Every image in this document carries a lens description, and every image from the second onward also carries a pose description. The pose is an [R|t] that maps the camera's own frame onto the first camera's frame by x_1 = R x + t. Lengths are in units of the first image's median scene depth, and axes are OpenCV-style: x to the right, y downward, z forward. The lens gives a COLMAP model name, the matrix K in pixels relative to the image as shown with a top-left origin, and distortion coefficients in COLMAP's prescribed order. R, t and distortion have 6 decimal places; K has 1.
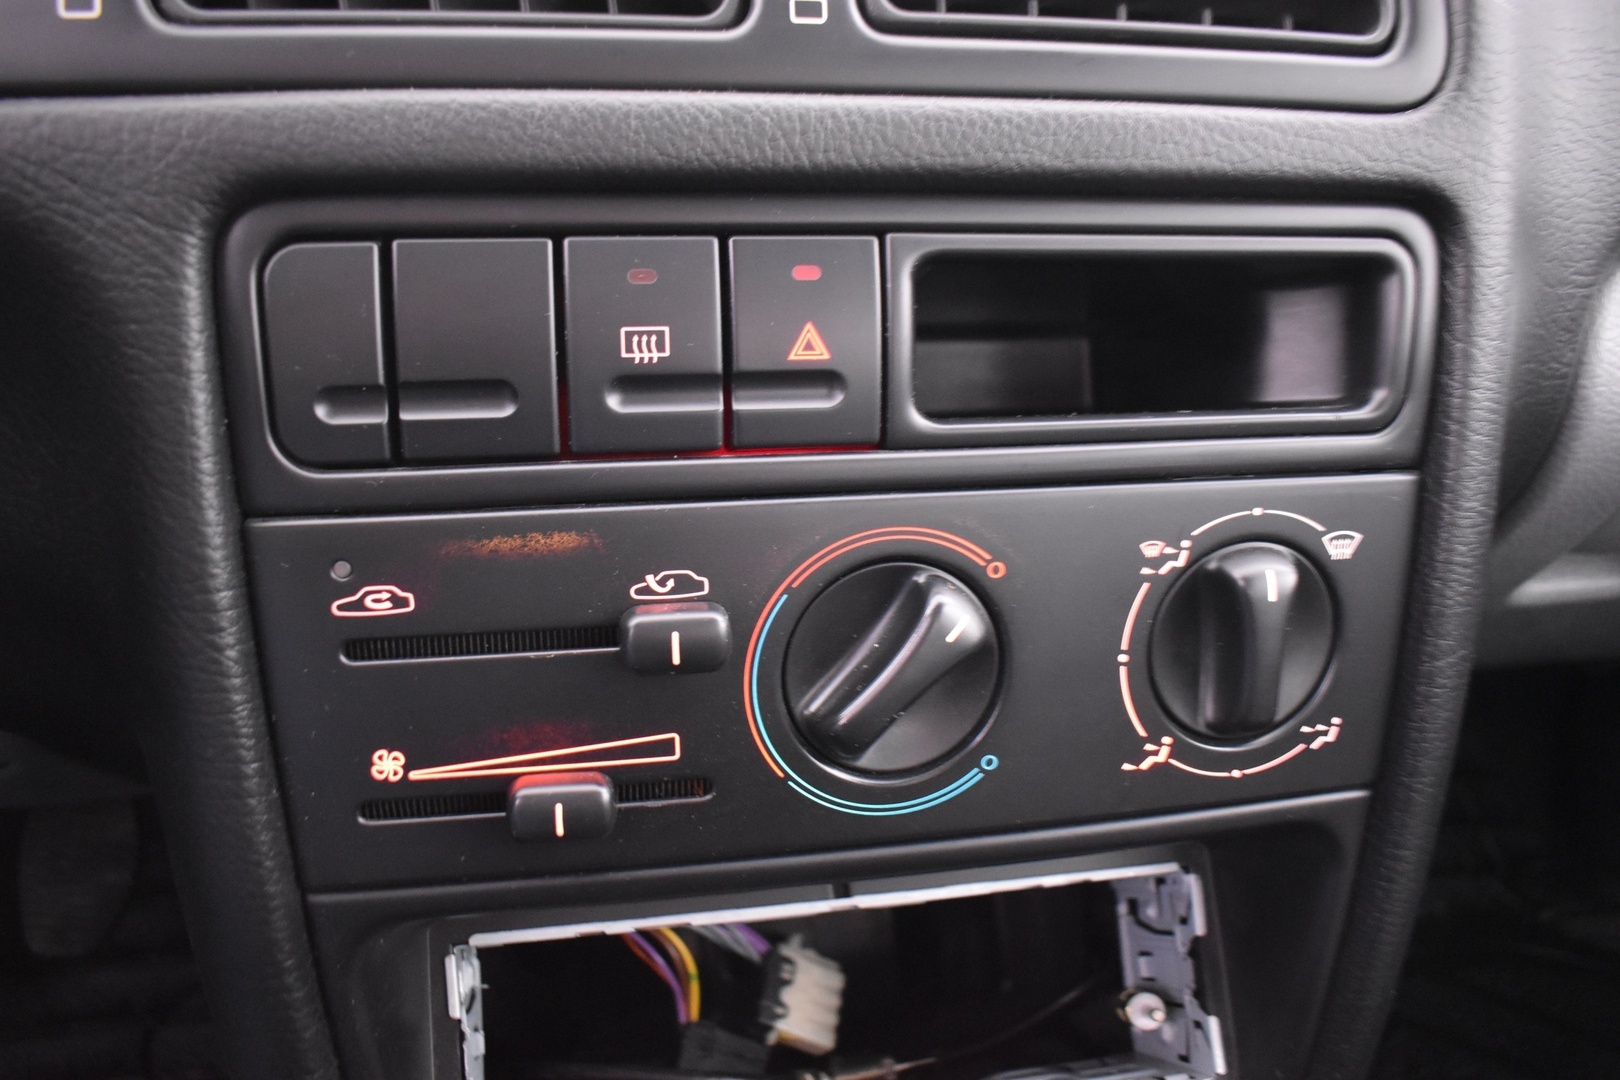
lens RADIAL K [[1256.8, 0, 811.2], [0, 1256.8, 534.7], [0, 0, 1]] dist [-0.077690, -0.002727]
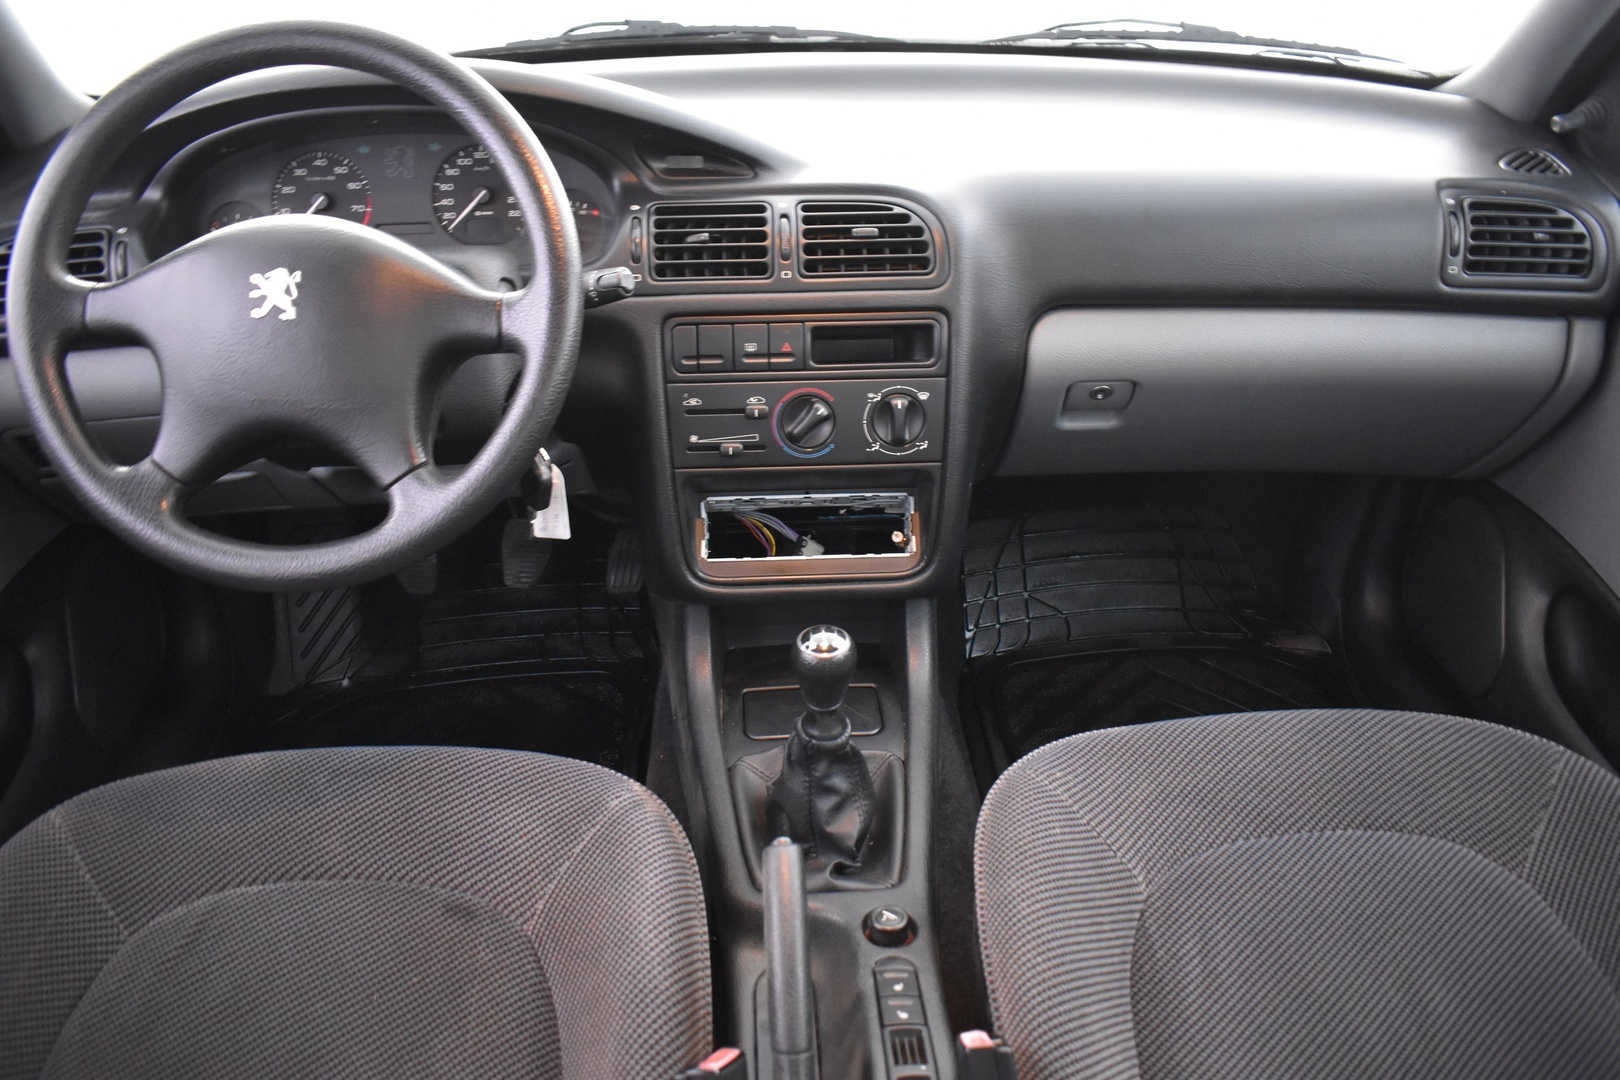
lens RADIAL K [[1256.8, 0, 815.3], [0, 1256.8, 541.2], [0, 0, 1]] dist [-0.077690, -0.002727]
pose [[0.990246, 0.028189, -0.136448, 0.708481], [-0.020391, 0.998096, 0.058215, 0.270954], [0.137829, -0.054865, 0.988935, -3.363709]]
